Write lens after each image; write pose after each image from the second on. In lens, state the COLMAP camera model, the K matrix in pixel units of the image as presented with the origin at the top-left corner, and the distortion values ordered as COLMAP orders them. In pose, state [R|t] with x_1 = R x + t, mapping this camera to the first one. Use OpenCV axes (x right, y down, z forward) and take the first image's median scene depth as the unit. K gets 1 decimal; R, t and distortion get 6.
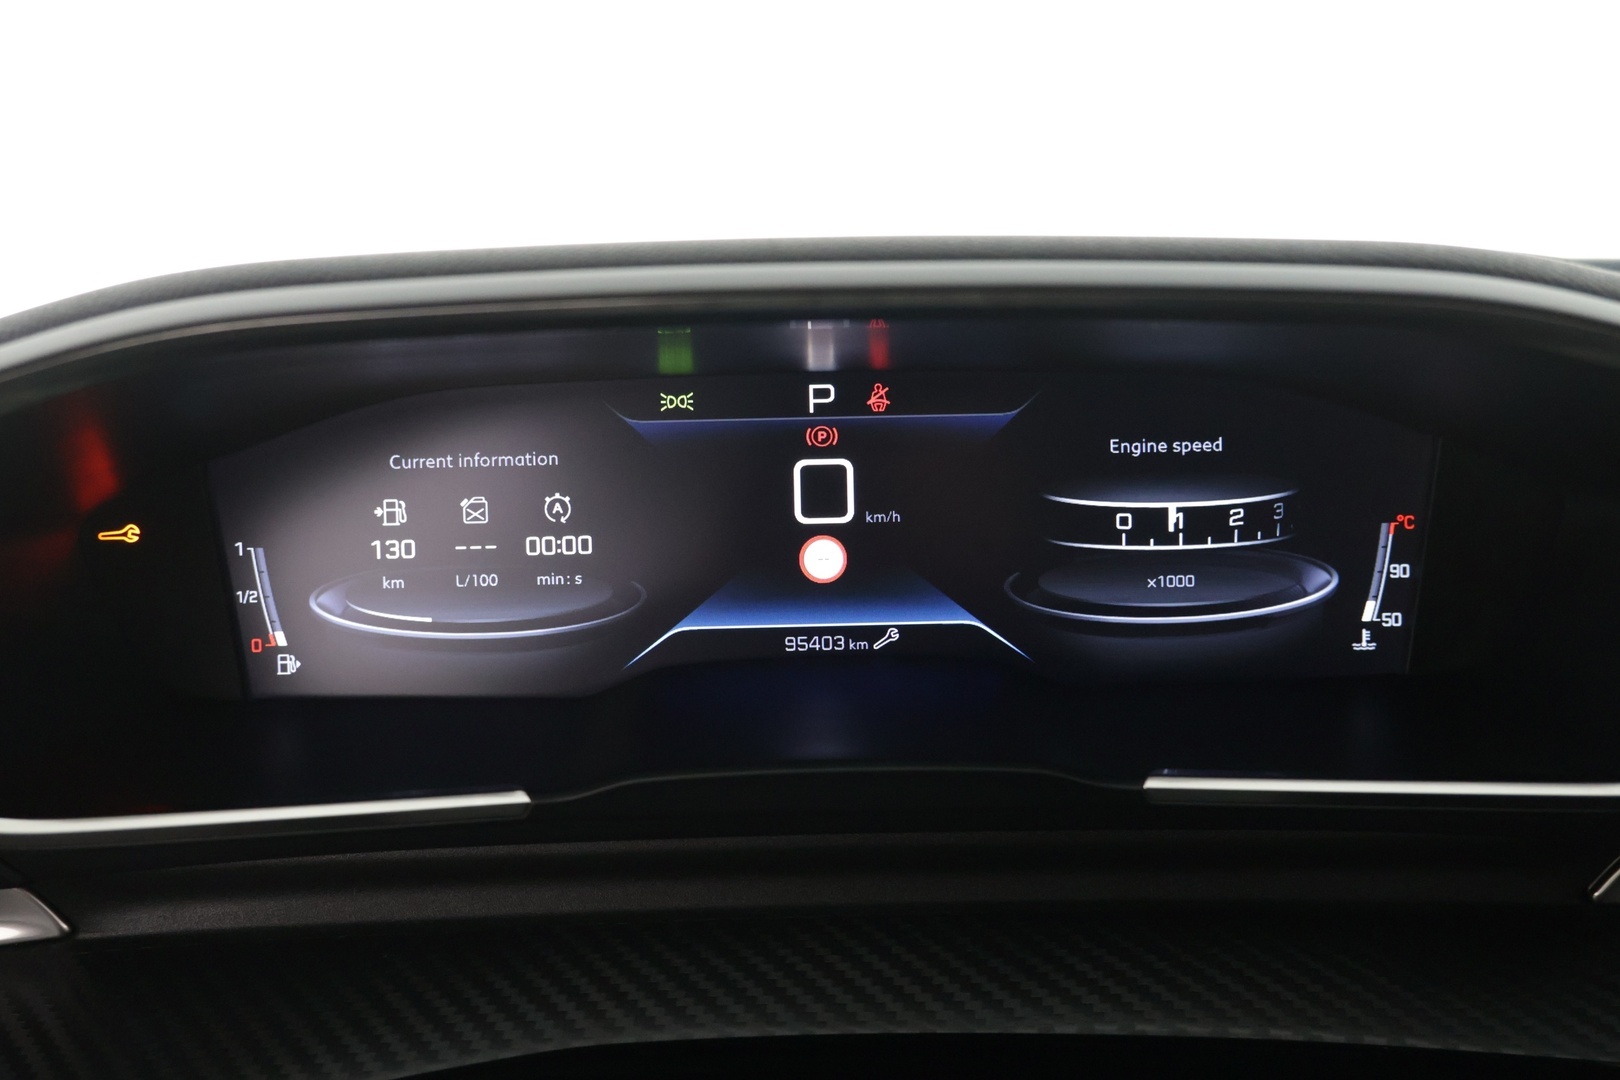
lens RADIAL K [[1333.3, 0, 801.5], [0, 1333.3, 537.9], [0, 0, 1]] dist [-0.033473, 0.015347]
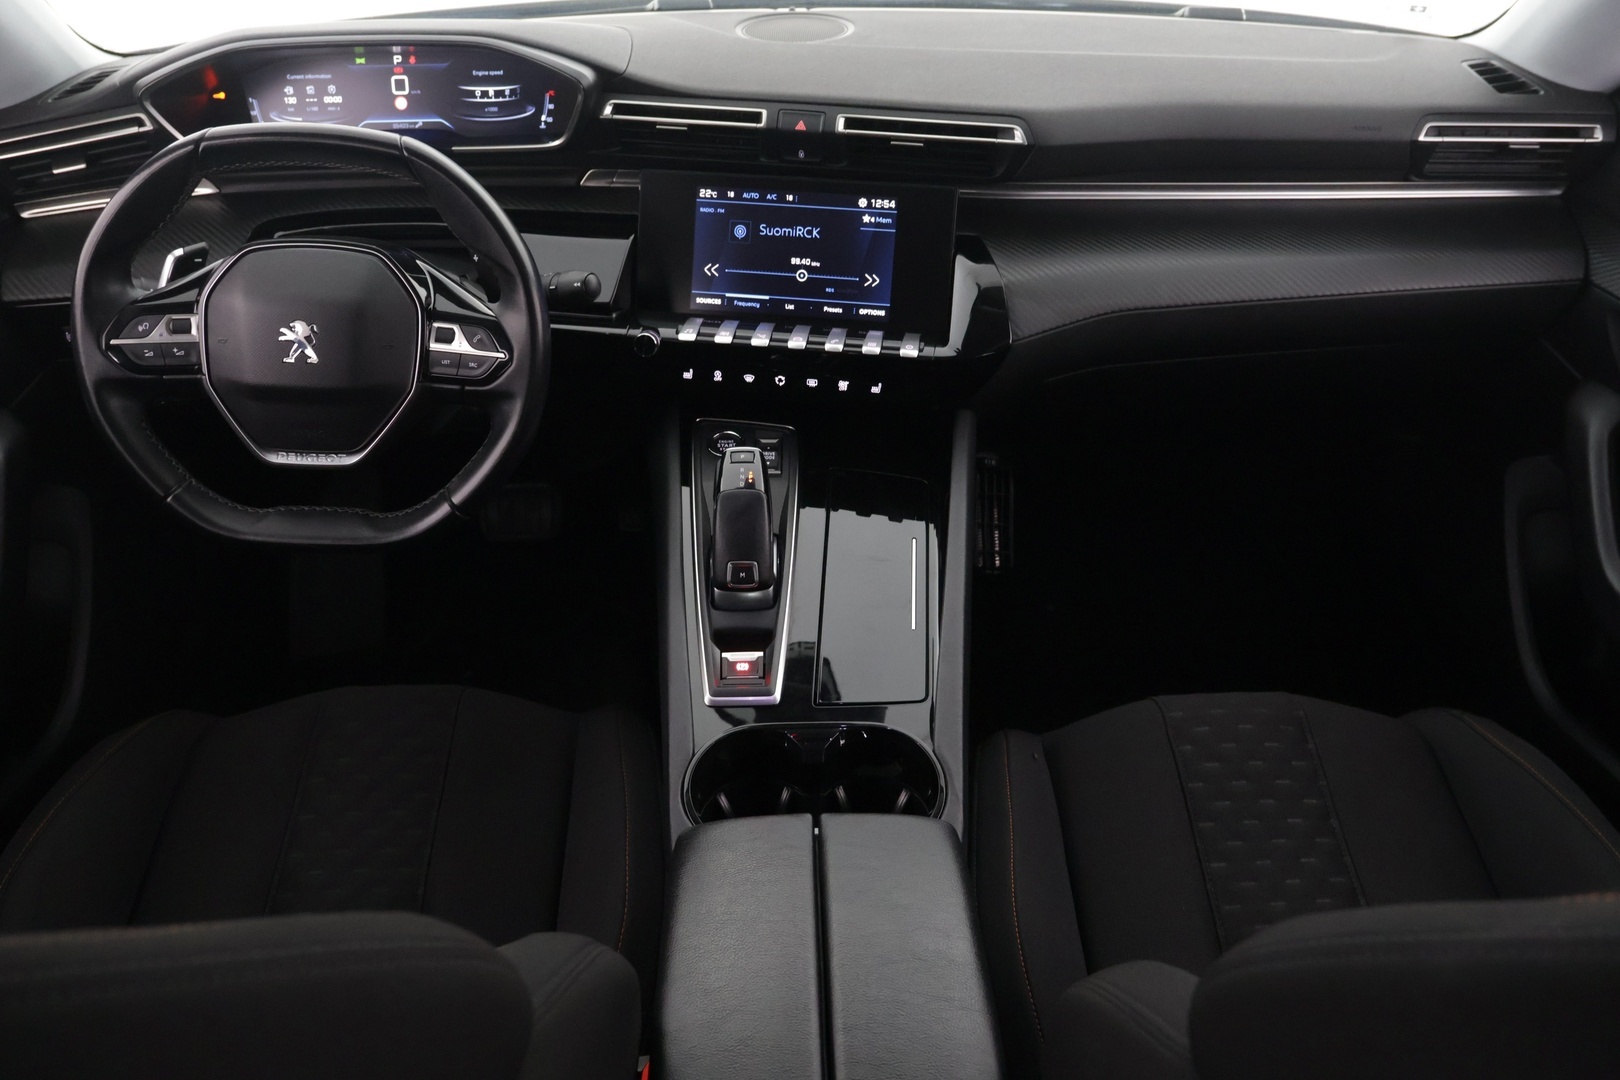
lens RADIAL K [[1333.3, 0, 815.2], [0, 1333.3, 528.4], [0, 0, 1]] dist [-0.033473, 0.015347]
pose [[0.999799, 0.000805, 0.020038, 1.149151], [-0.005214, 0.975273, 0.220941, 0.365815], [-0.019365, -0.221001, 0.975081, -3.072153]]
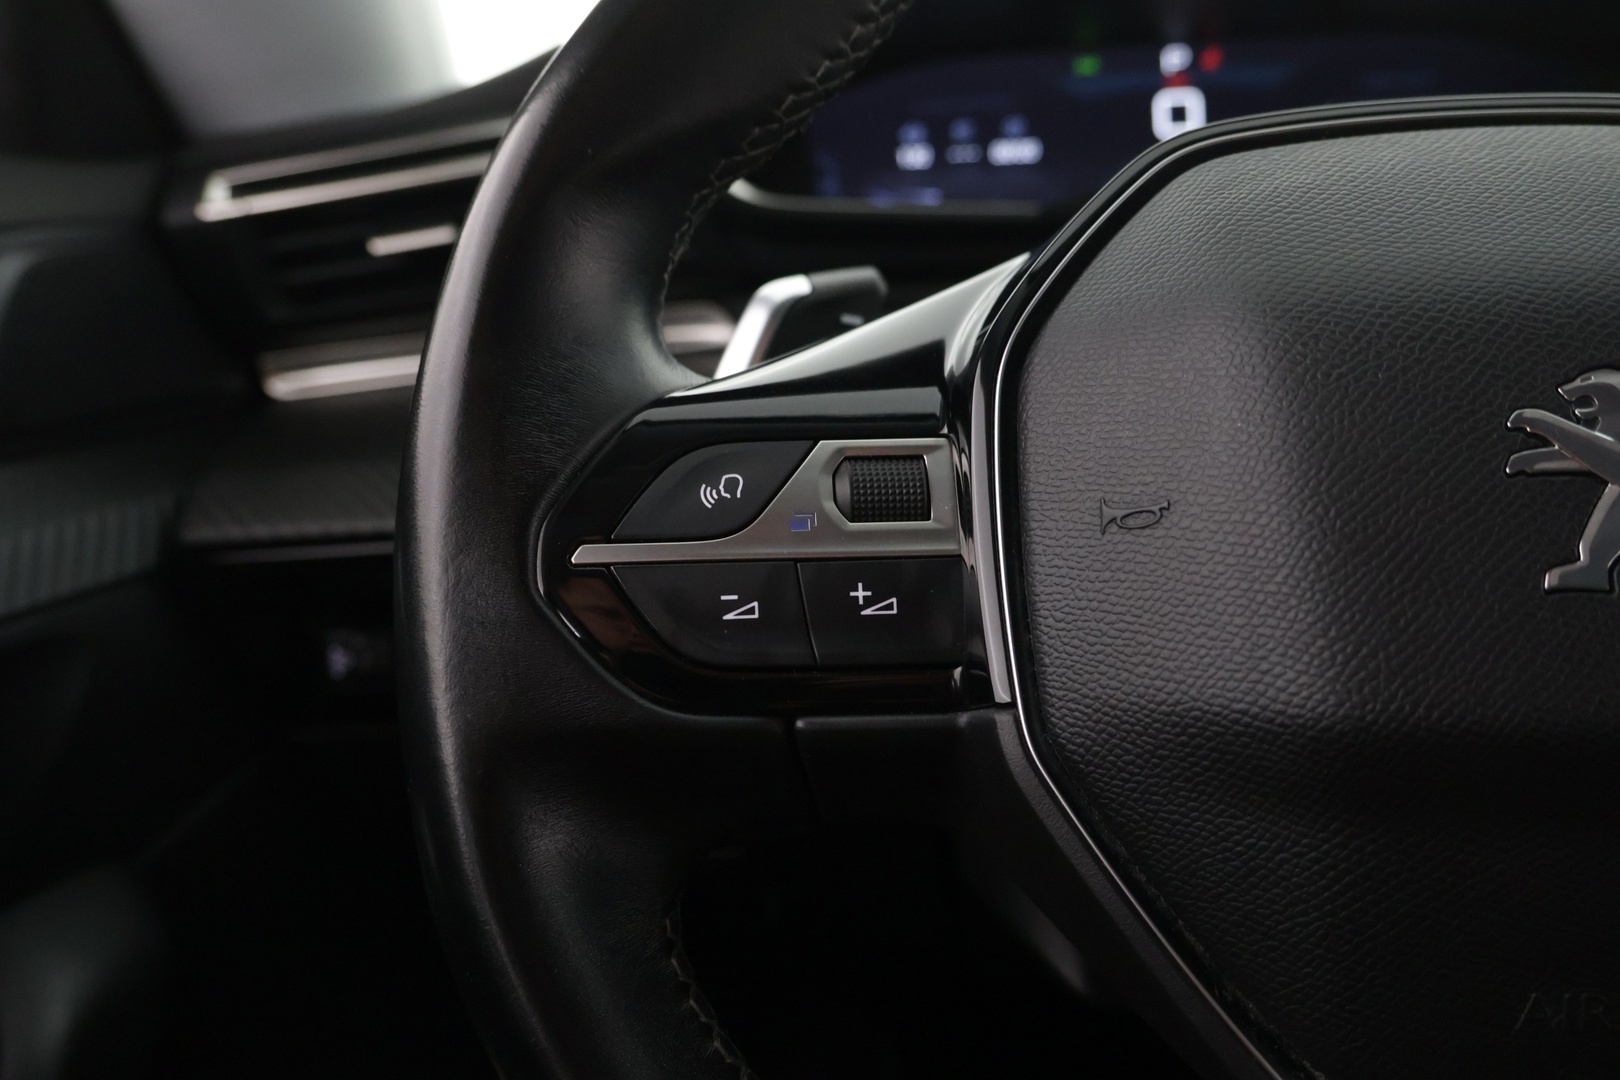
lens RADIAL K [[1333.3, 0, 820.6], [0, 1333.3, 524.6], [0, 0, 1]] dist [-0.033473, 0.015347]
pose [[0.992070, -0.034804, -0.120770, -0.226144], [0.018041, 0.990377, -0.137216, 0.706290], [0.124383, 0.133949, 0.983151, -0.579262]]
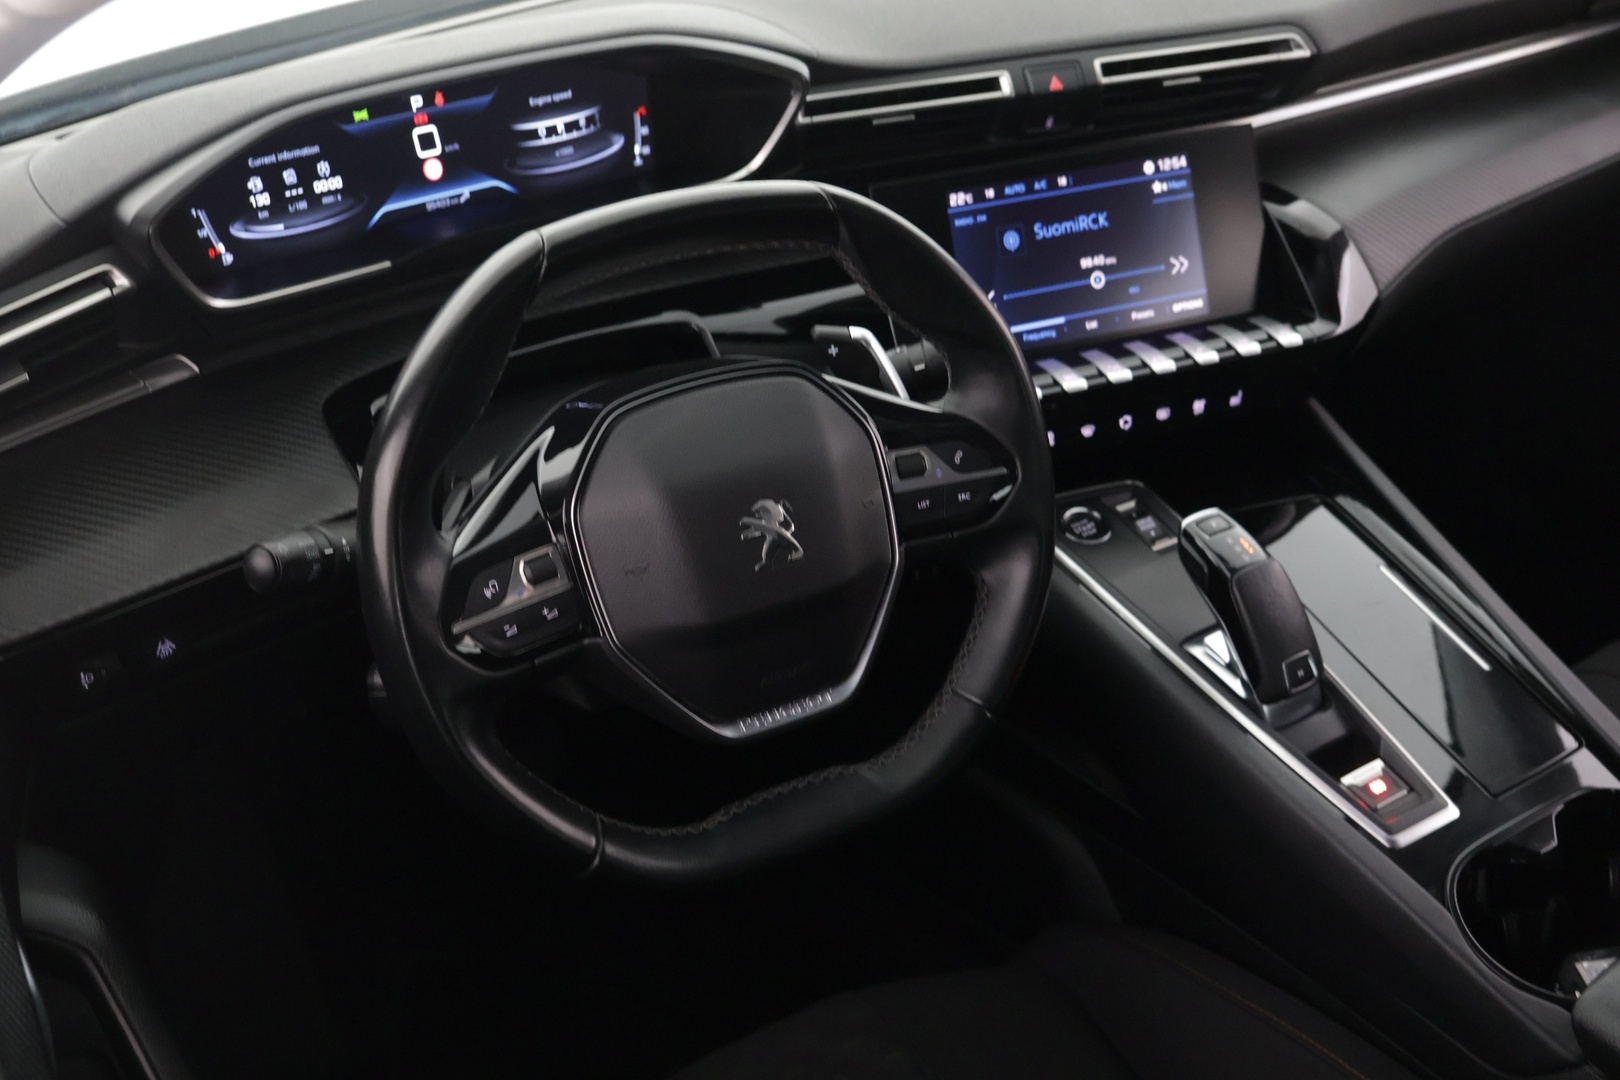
lens RADIAL K [[1727.1, 0, 795.4], [0, 1727.1, 533.7], [0, 0, 1]] dist [-0.031286, 0.000000]
pose [[0.850082, -0.283489, 0.443840, -1.015062], [0.205404, 0.954489, 0.216242, 0.108007], [-0.484943, -0.092656, 0.869624, -2.142989]]
